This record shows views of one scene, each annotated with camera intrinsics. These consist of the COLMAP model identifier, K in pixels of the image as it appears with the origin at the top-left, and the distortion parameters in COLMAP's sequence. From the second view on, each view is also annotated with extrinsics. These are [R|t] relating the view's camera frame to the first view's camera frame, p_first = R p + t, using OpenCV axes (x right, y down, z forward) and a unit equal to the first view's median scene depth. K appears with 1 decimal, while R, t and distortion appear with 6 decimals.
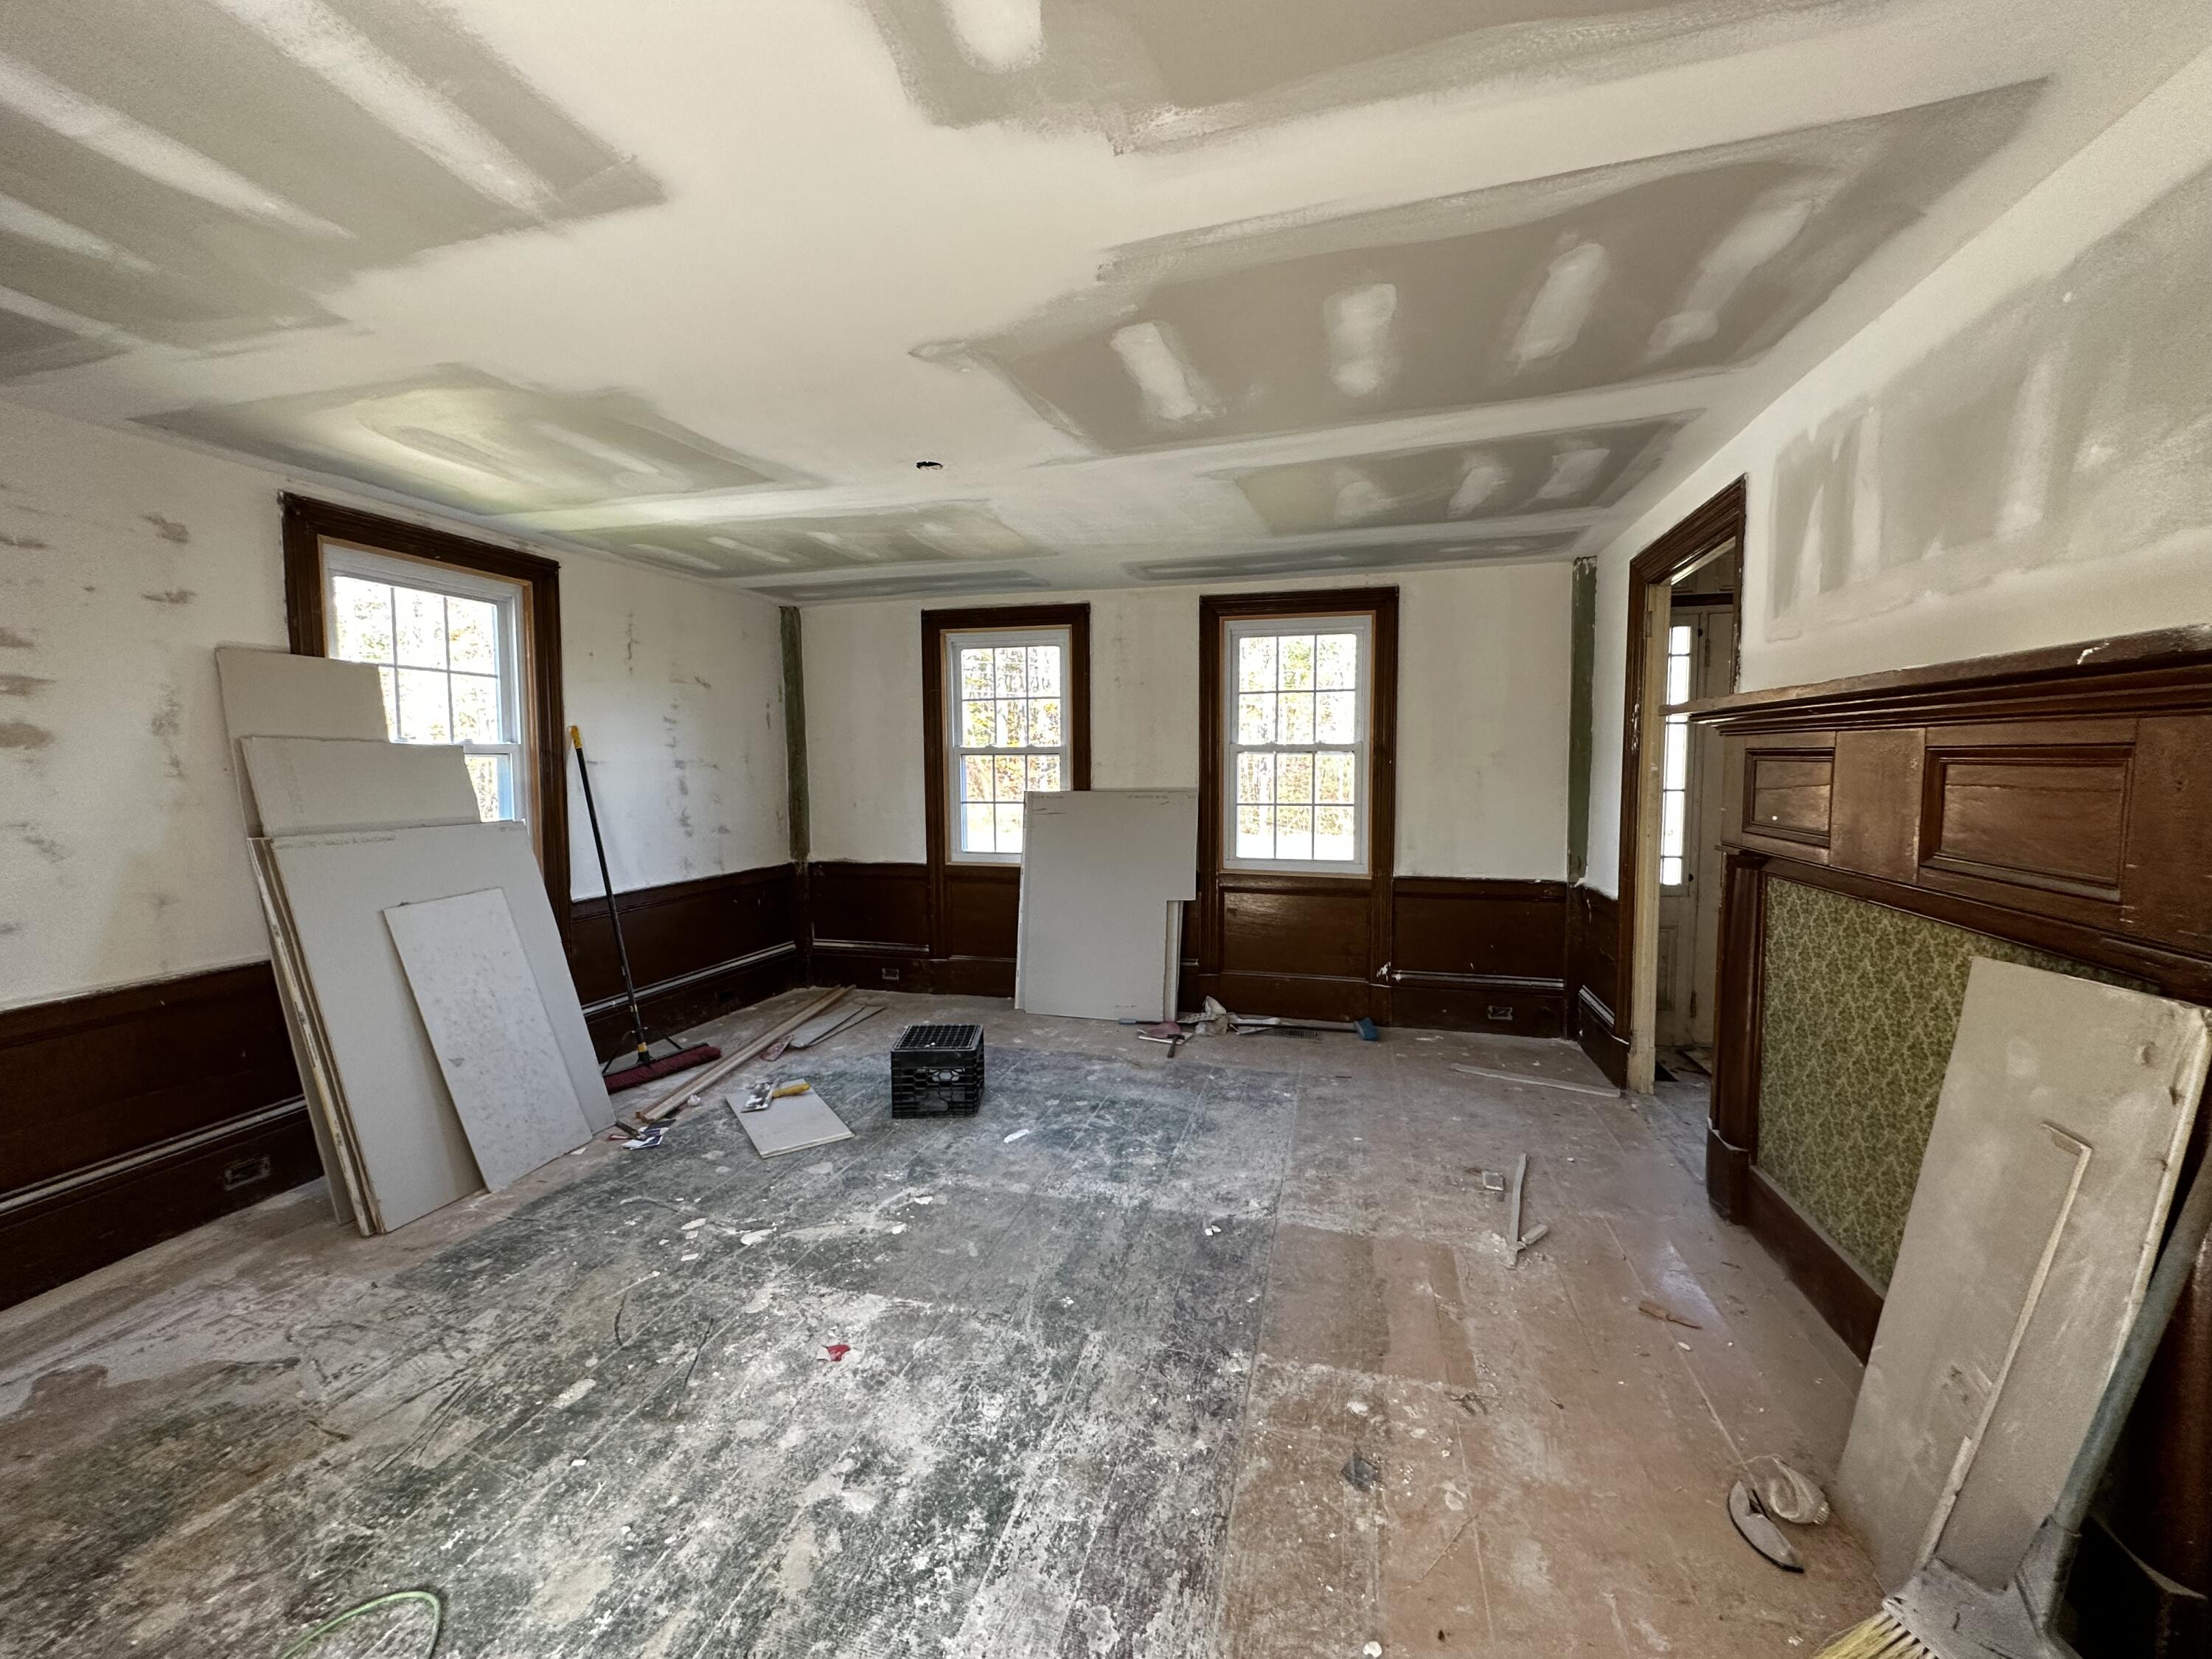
lens RADIAL K [[887.9, 0, 1110.9], [0, 887.9, 818.9], [0, 0, 1]] dist [-0.000883, 0.001515]
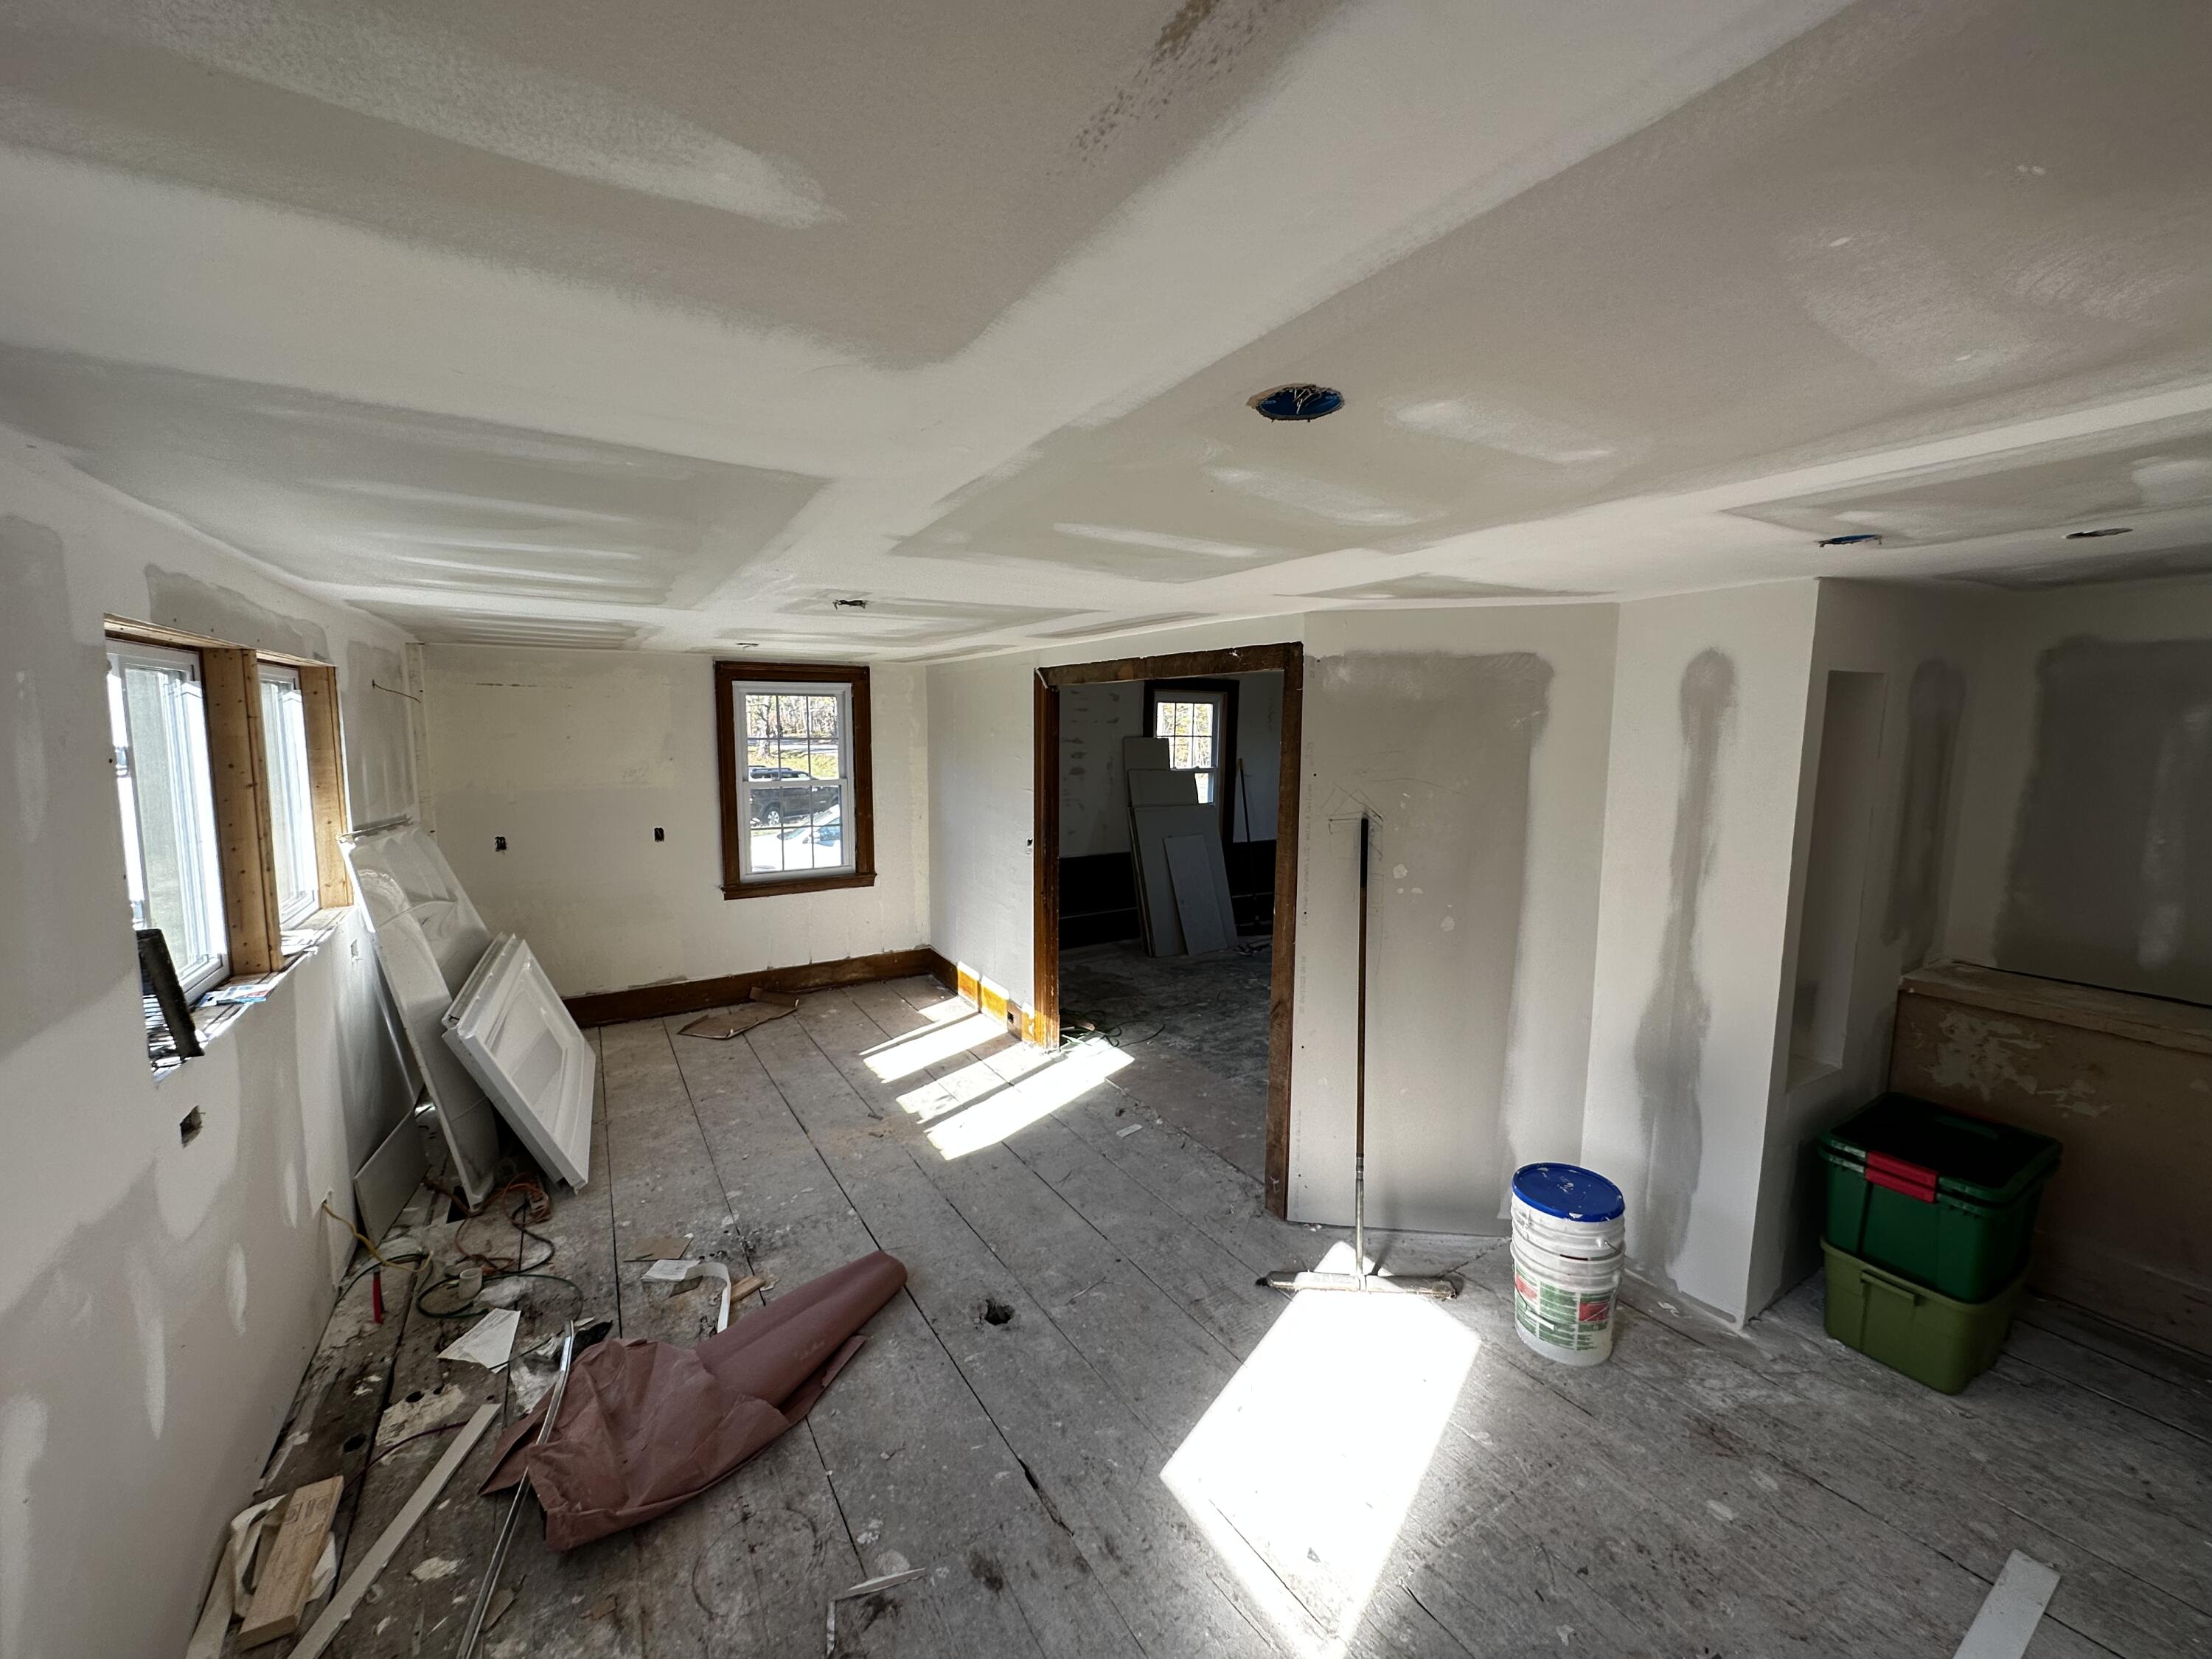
lens RADIAL K [[887.9, 0, 1105.3], [0, 887.9, 818.2], [0, 0, 1]] dist [-0.000883, 0.001515]
pose [[0.728142, 0.092337, -0.679178, 0.853092], [-0.067545, 0.995728, 0.062960, -0.112670], [0.682090, 0.000031, 0.731268, -1.064126]]
